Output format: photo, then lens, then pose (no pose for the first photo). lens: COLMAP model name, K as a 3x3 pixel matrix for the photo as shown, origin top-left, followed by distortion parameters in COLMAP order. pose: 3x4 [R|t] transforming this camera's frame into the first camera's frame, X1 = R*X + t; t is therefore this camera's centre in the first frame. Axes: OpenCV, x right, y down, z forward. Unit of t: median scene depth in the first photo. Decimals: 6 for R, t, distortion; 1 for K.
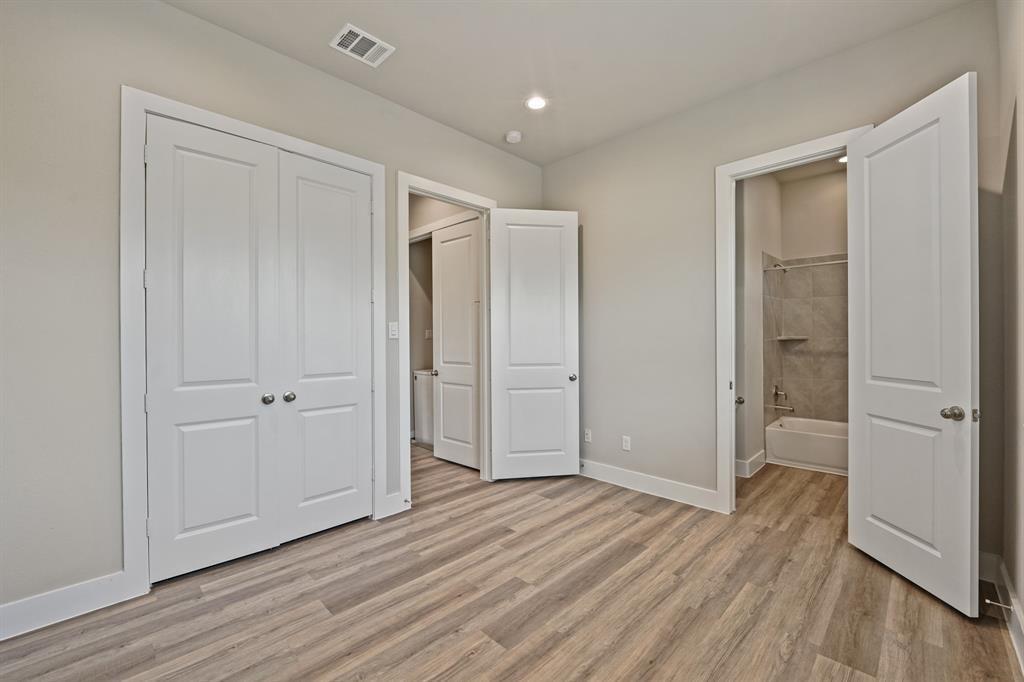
lens RADIAL K [[421.8, 0, 516.7], [0, 421.8, 339.1], [0, 0, 1]] dist [-0.010284, -0.000019]
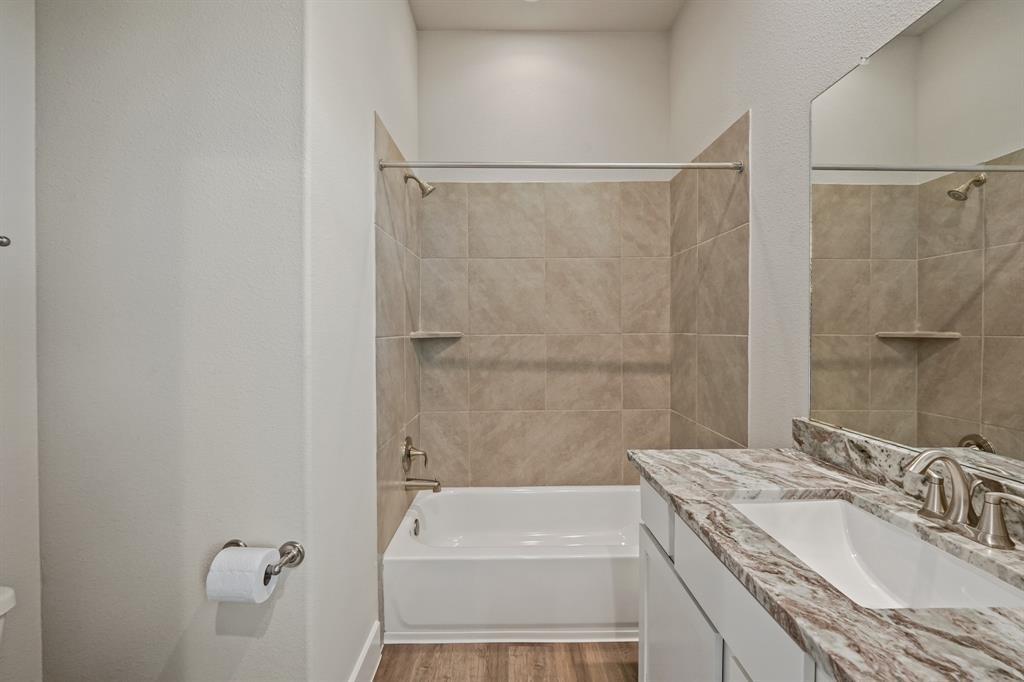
lens RADIAL K [[421.8, 0, 515.6], [0, 421.8, 339.7], [0, 0, 1]] dist [-0.010284, -0.000019]
pose [[0.701092, -0.005048, 0.713053, 0.366128], [-0.005214, 0.999912, 0.012206, -0.003137], [-0.713051, -0.012275, 0.701004, 0.583722]]
